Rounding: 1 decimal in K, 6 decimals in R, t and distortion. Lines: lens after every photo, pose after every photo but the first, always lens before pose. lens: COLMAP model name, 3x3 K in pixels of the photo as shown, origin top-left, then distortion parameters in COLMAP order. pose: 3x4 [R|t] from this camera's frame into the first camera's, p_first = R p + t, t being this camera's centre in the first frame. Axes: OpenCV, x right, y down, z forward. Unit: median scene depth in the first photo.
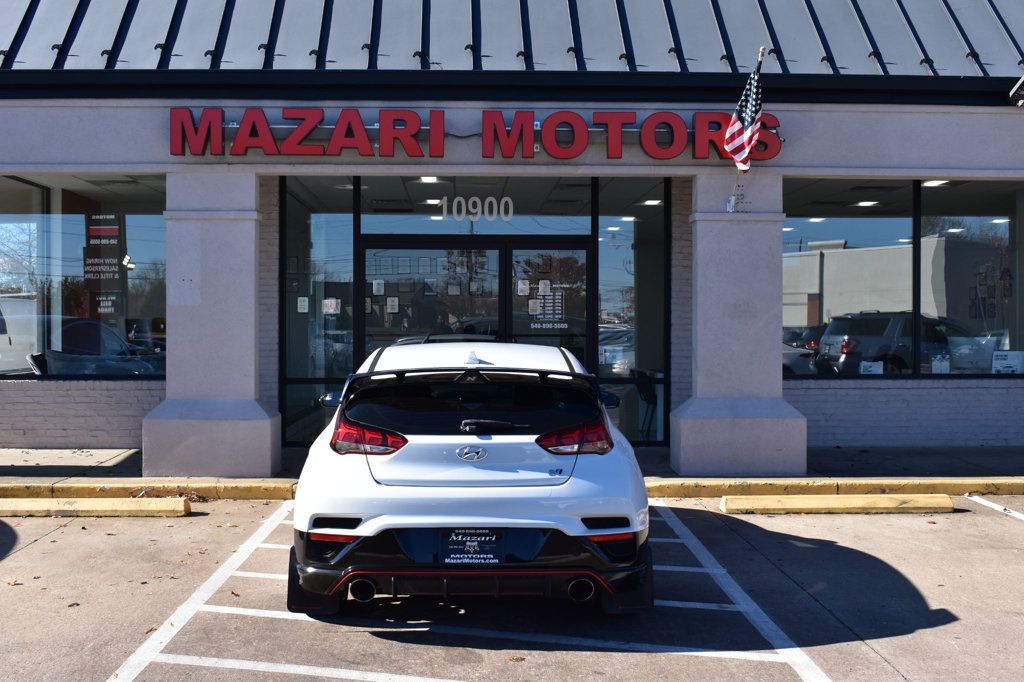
lens RADIAL K [[1225.0, 0, 510.7], [0, 1225.0, 345.7], [0, 0, 1]] dist [-0.058326, 0.000000]
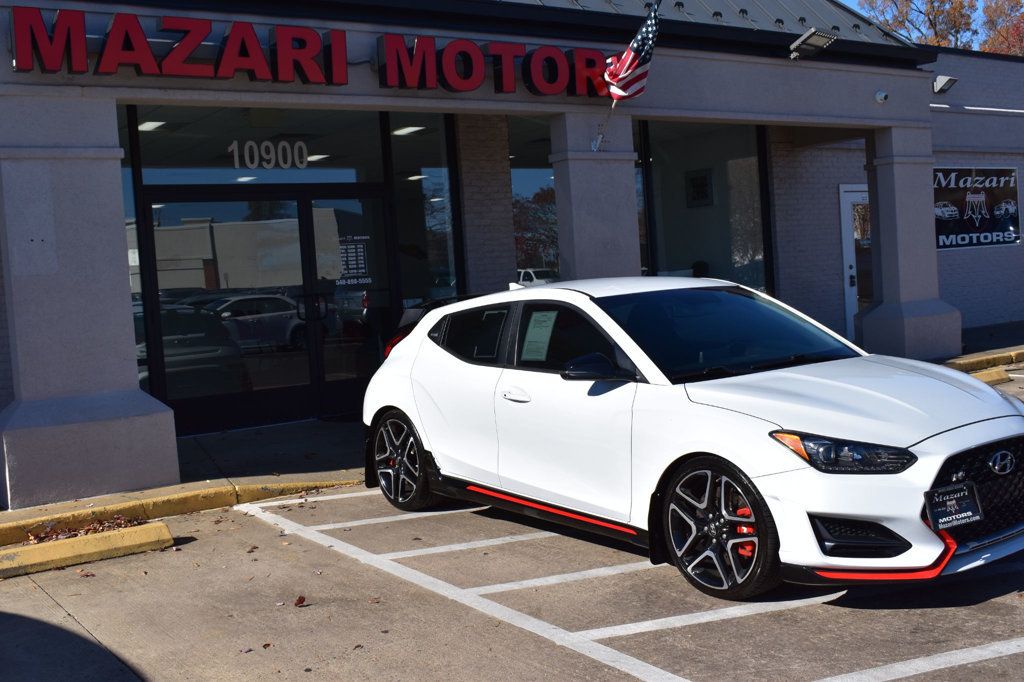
lens RADIAL K [[1119.1, 0, 514.3], [0, 1119.1, 336.6], [0, 0, 1]] dist [-0.073082, 0.000000]
pose [[0.834541, -0.086429, 0.544125, -0.393301], [0.076126, 0.996235, 0.041485, -0.000534], [-0.545662, 0.006801, 0.837978, 0.271942]]
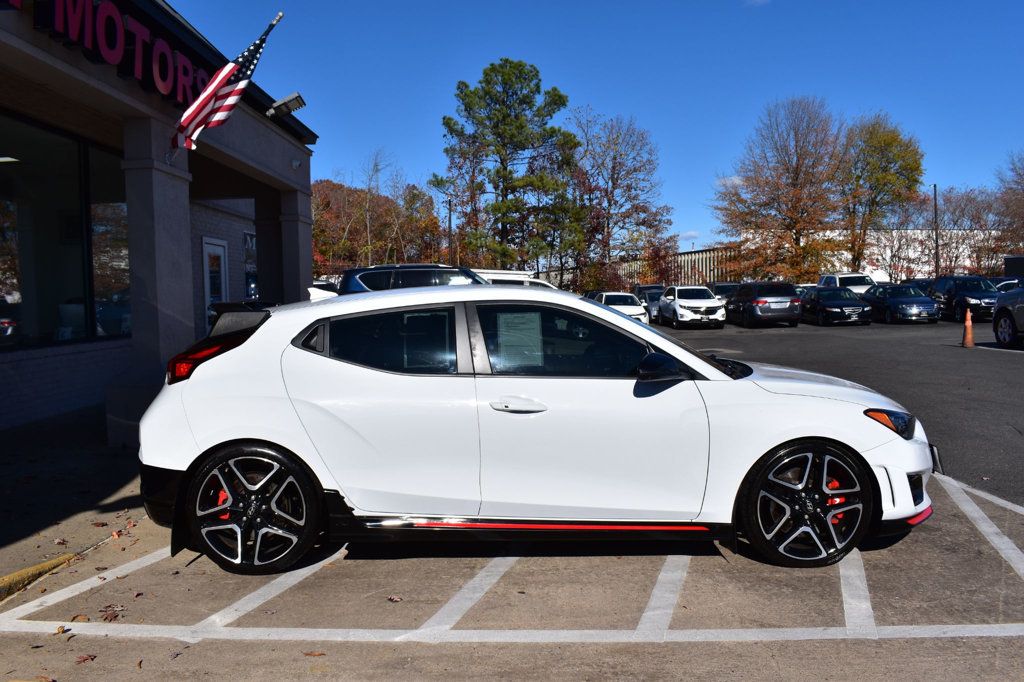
lens RADIAL K [[836.6, 0, 506.6], [0, 836.6, 337.9], [0, 0, 1]] dist [-0.089993, 0.013268]
pose [[0.035483, -0.047328, 0.998249, -0.455769], [0.037507, 0.998237, 0.045995, 0.005036], [-0.998666, 0.035809, 0.037195, 0.724532]]
